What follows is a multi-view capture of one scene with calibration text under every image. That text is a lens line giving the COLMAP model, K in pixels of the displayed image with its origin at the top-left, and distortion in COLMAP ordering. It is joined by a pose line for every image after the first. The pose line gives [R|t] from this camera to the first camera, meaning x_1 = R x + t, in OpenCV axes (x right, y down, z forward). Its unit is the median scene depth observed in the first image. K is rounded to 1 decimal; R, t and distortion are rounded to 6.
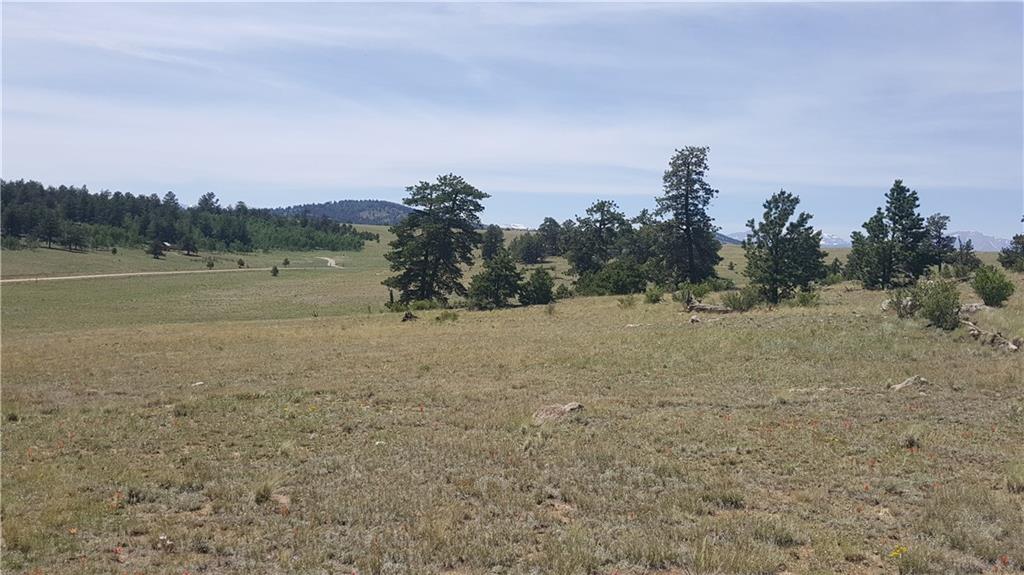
lens RADIAL K [[1057.0, 0, 500.6], [0, 1057.0, 299.3], [0, 0, 1]] dist [0.187114, -0.359640]
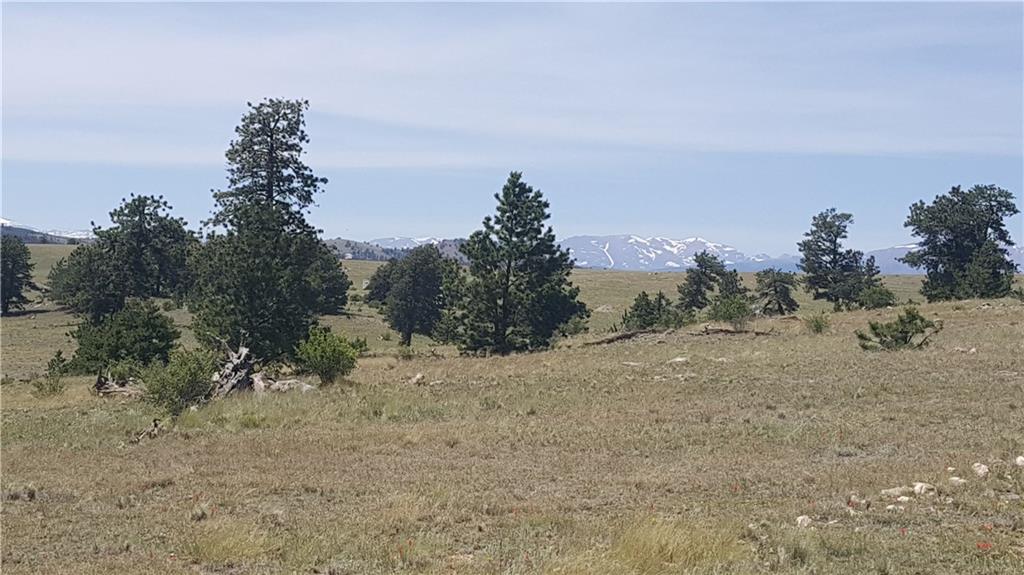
lens RADIAL K [[2137.0, 0, 485.1], [0, 2137.0, 311.4], [0, 0, 1]] dist [0.086261, 0.830931]
pose [[0.981948, -0.018626, 0.188231, 0.075065], [0.024607, 0.999262, -0.029488, 0.000901], [-0.187543, 0.033588, 0.981682, -0.097369]]
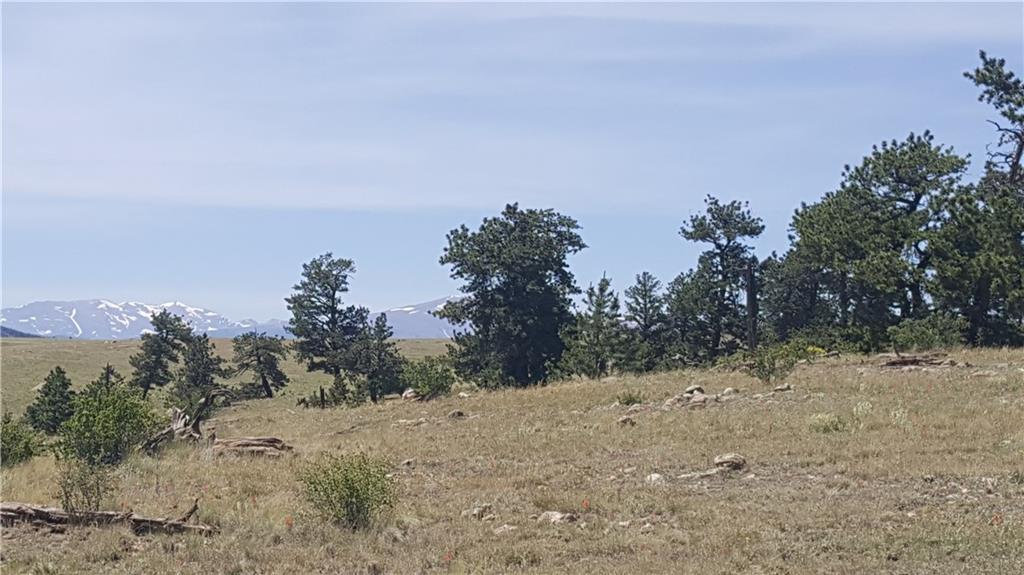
lens RADIAL K [[2392.2, 0, 438.7], [0, 2392.2, 288.8], [0, 0, 1]] dist [0.107723, -0.048190]
pose [[0.921478, -0.020990, 0.387863, 0.225044], [0.048585, 0.996925, -0.061477, -0.016393], [-0.385380, 0.075494, 0.919665, 0.331015]]
